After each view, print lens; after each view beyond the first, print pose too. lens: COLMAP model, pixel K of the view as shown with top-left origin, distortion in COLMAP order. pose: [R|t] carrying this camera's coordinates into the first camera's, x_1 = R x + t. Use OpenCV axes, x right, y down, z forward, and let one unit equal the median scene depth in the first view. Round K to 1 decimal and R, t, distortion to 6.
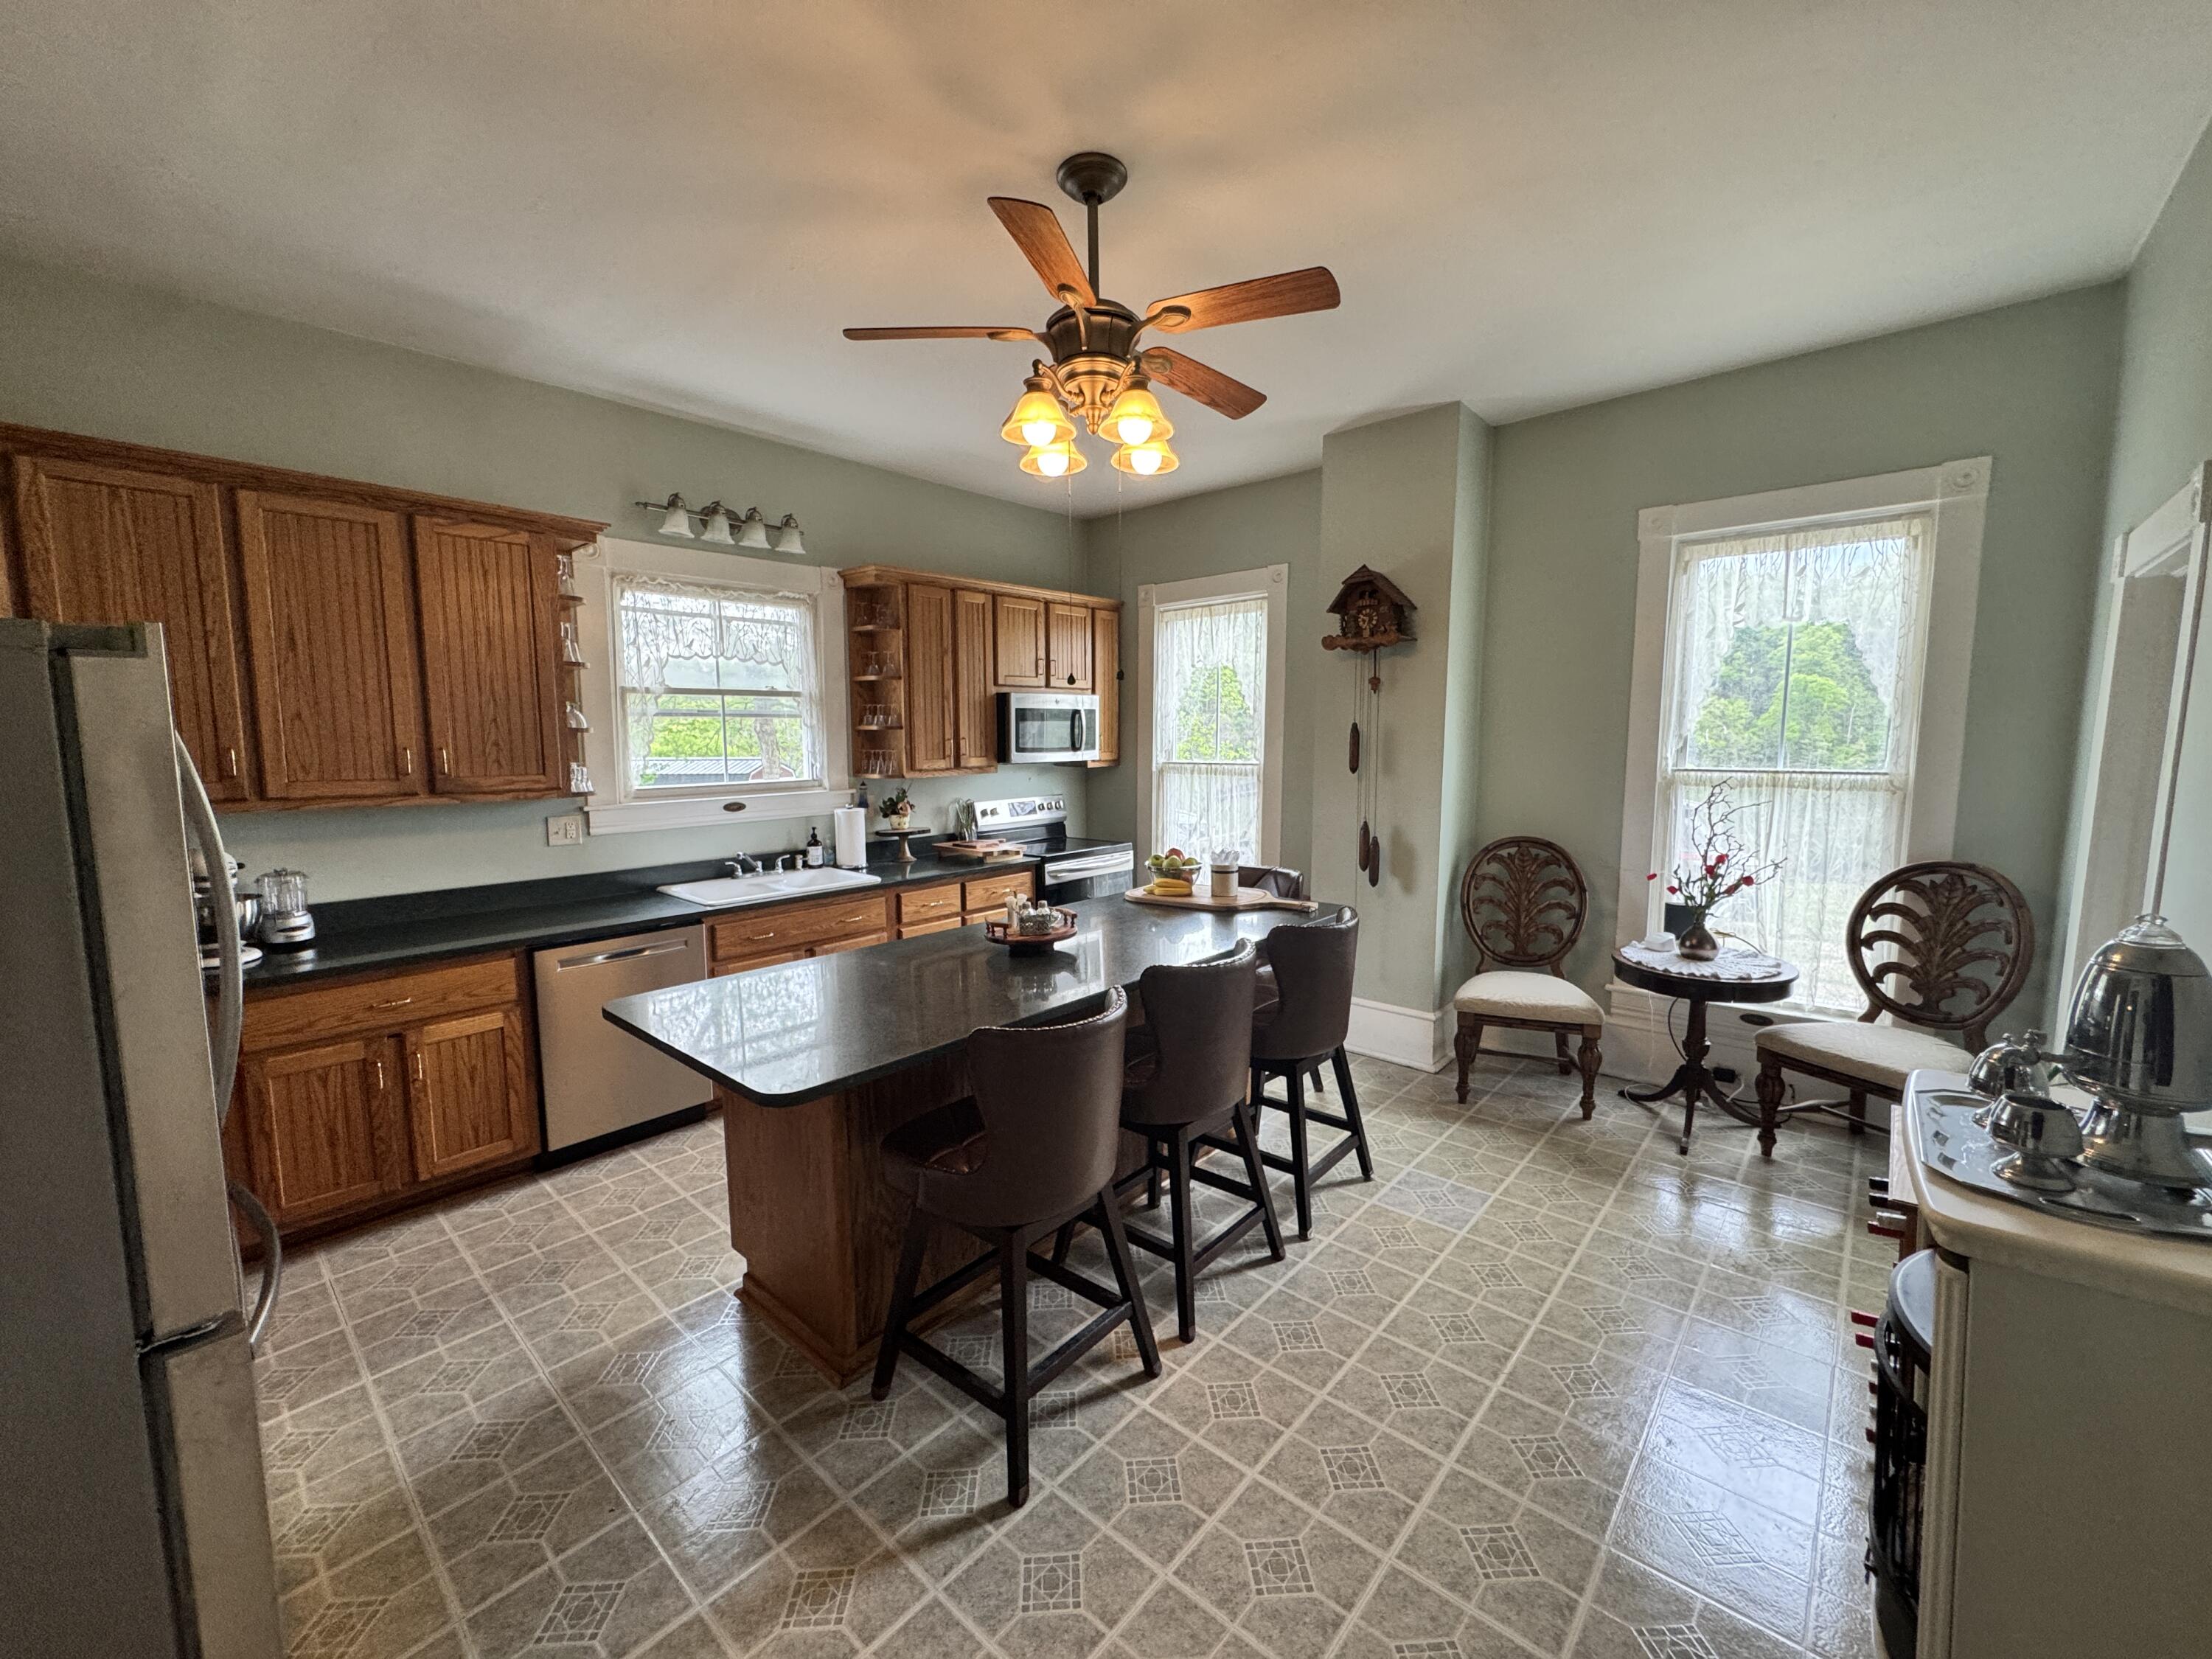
lens RADIAL K [[879.6, 0, 1103.4], [0, 879.6, 835.2], [0, 0, 1]] dist [-0.001958, -0.000325]
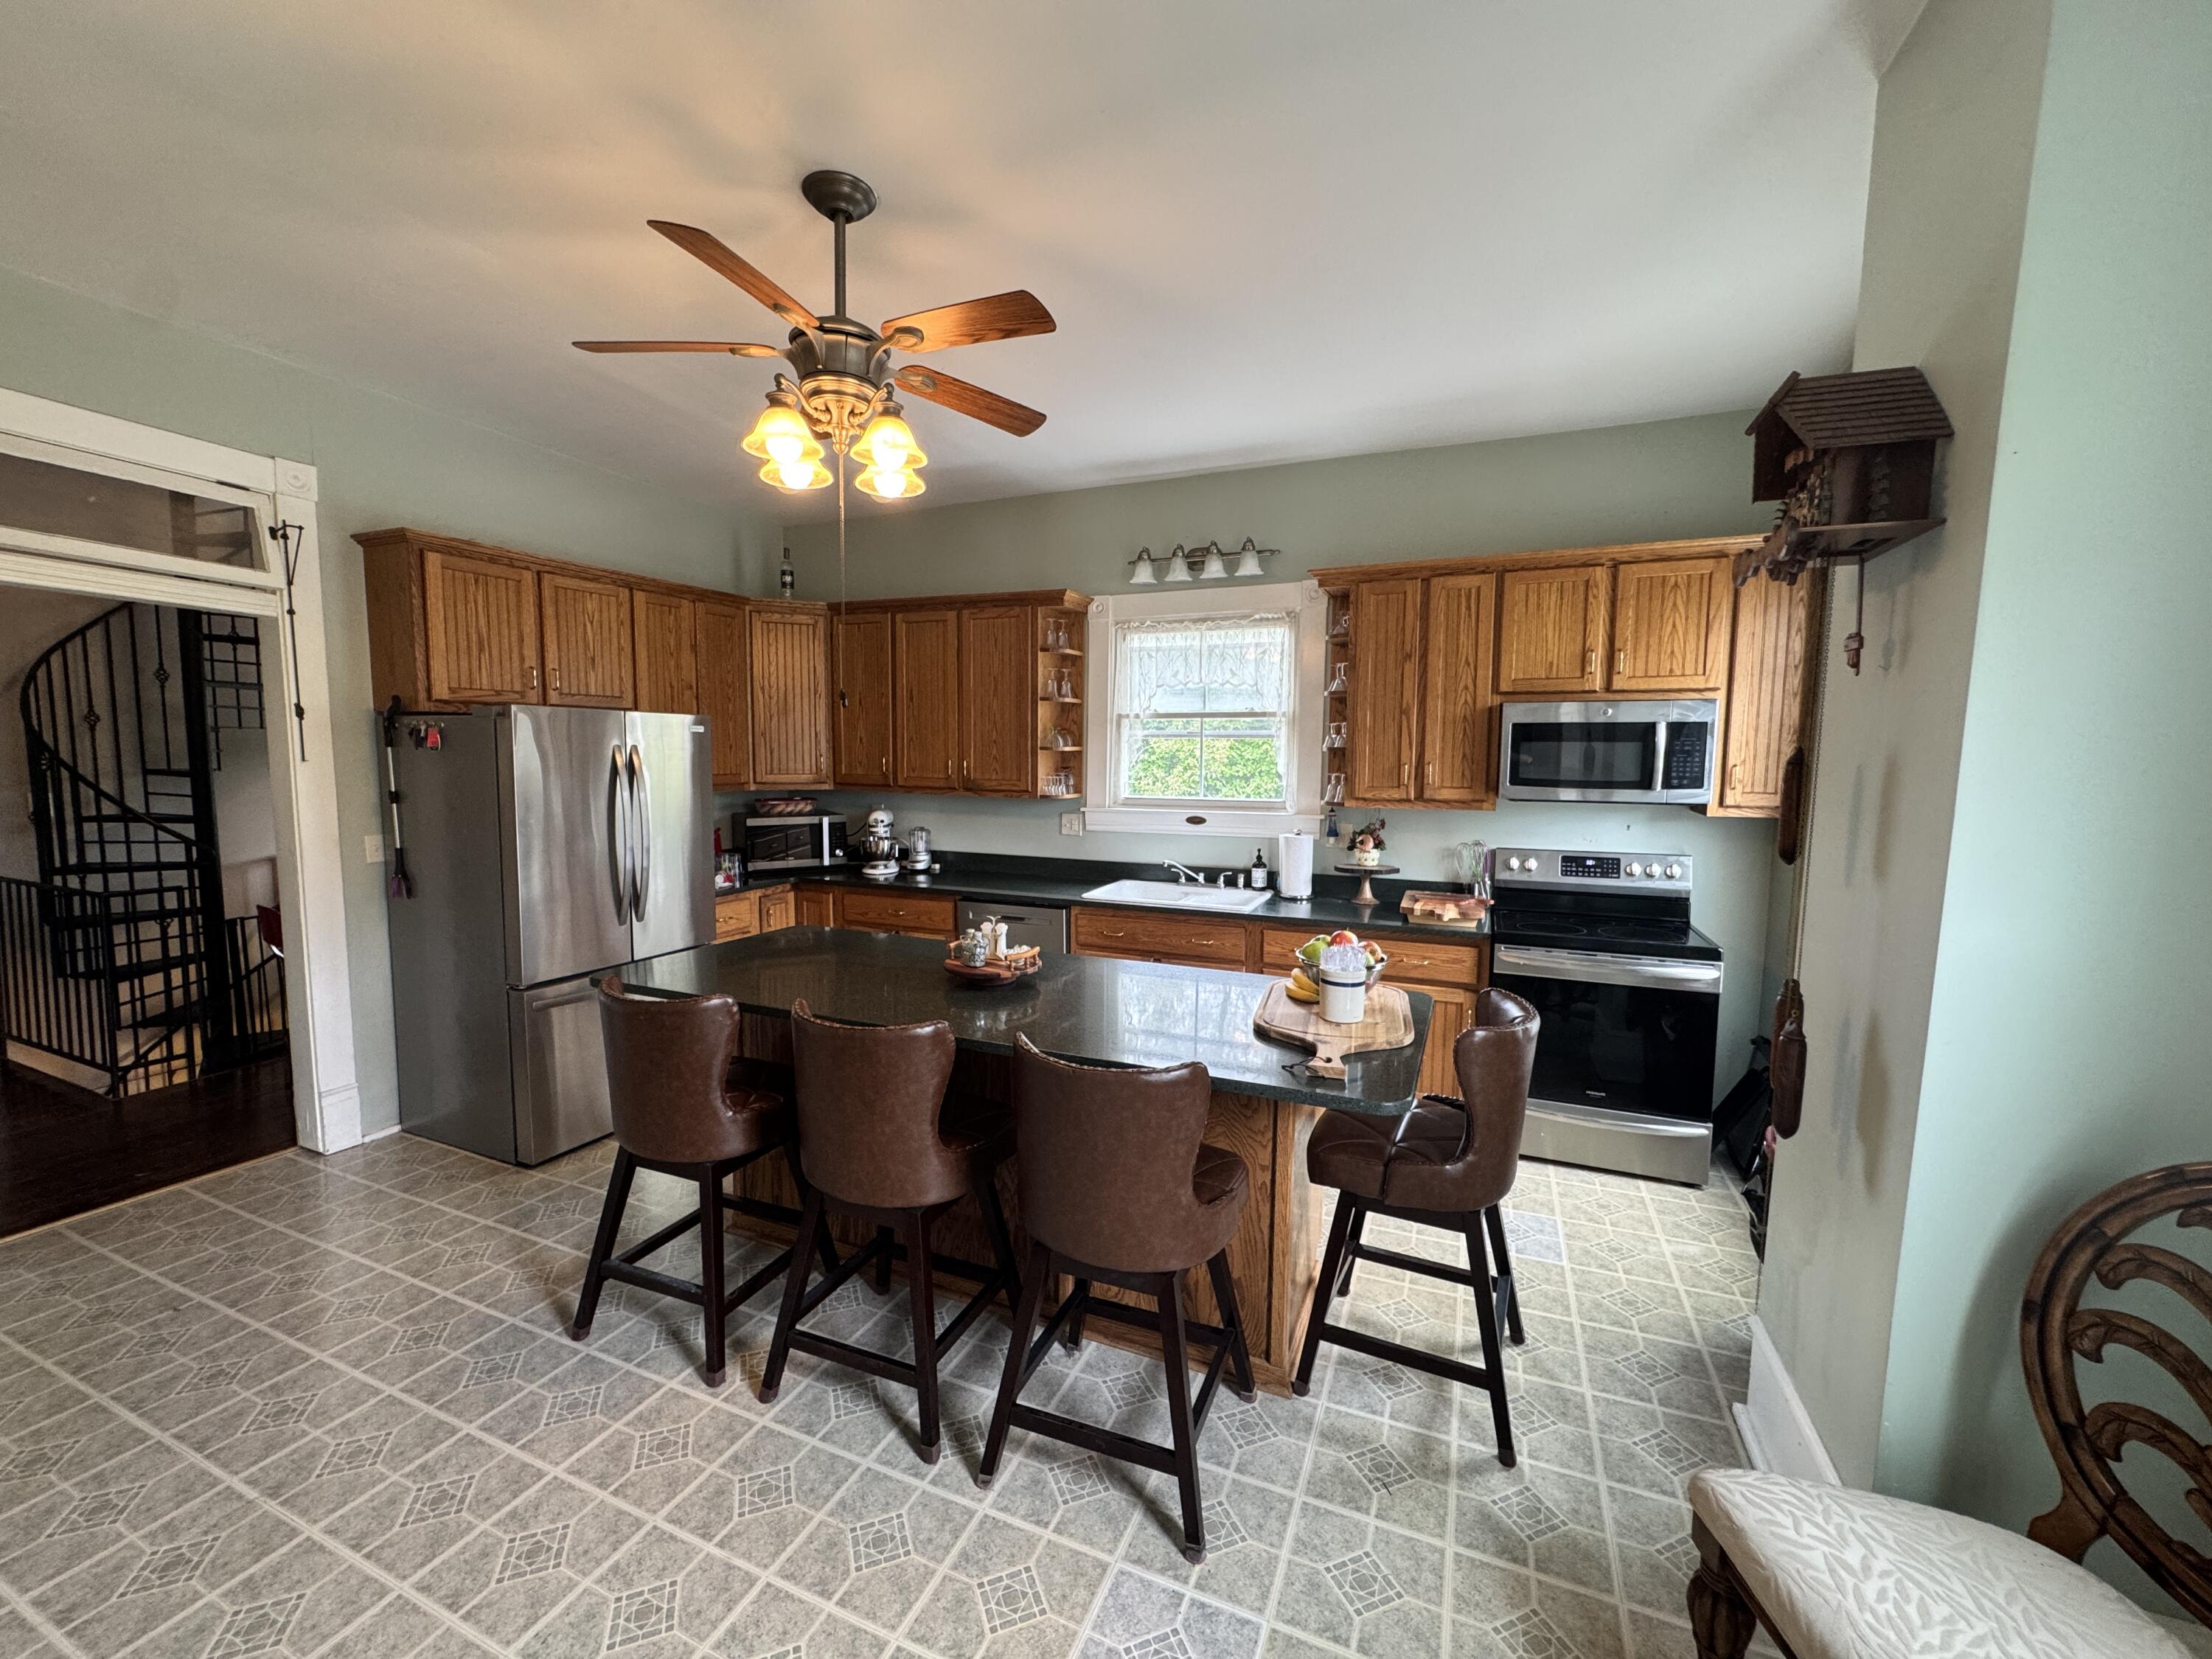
lens RADIAL K [[879.6, 0, 1103.4], [0, 879.6, 835.2], [0, 0, 1]] dist [-0.001958, -0.000325]
pose [[0.317014, 0.097090, -0.943438, 0.743084], [-0.122934, 0.990561, 0.060631, -0.085876], [0.940420, 0.096760, 0.325957, 0.703530]]
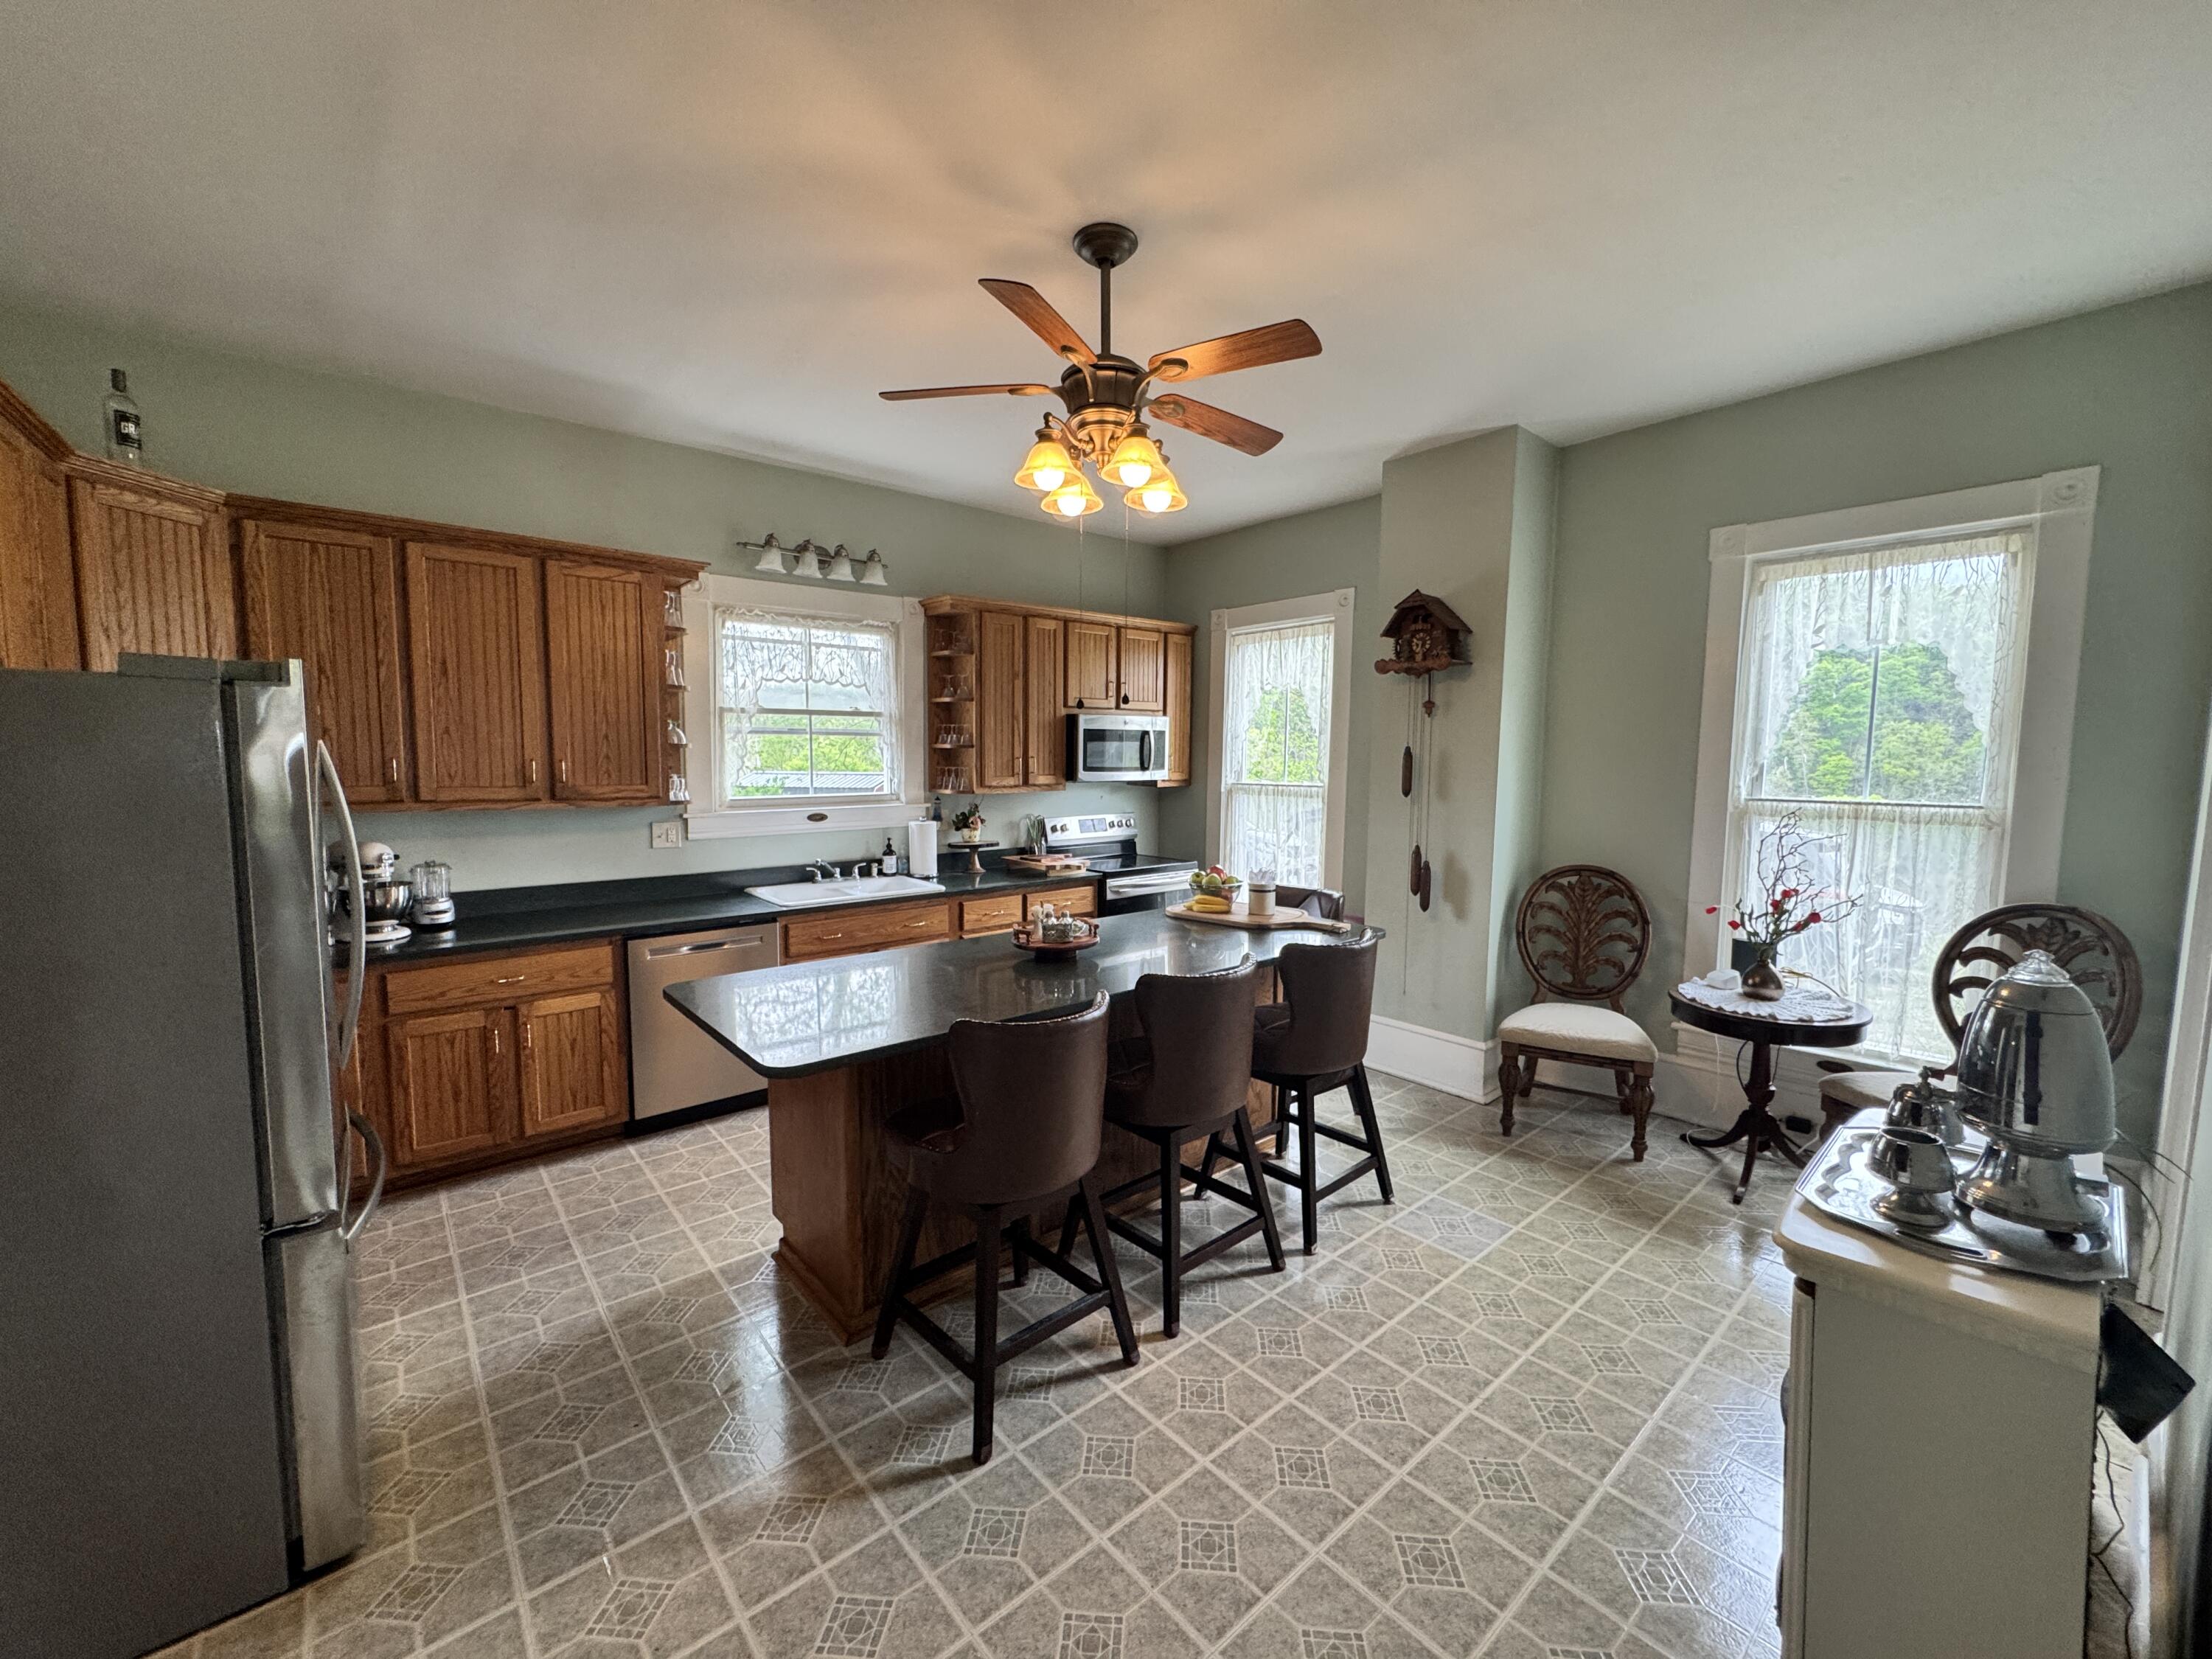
lens RADIAL K [[879.6, 0, 1103.4], [0, 879.6, 835.2], [0, 0, 1]] dist [-0.001958, -0.000325]
pose [[0.990767, 0.024105, -0.133417, 0.100839], [-0.027022, 0.999433, -0.020096, 0.003023], [0.132857, 0.023516, 0.990856, -0.041491]]
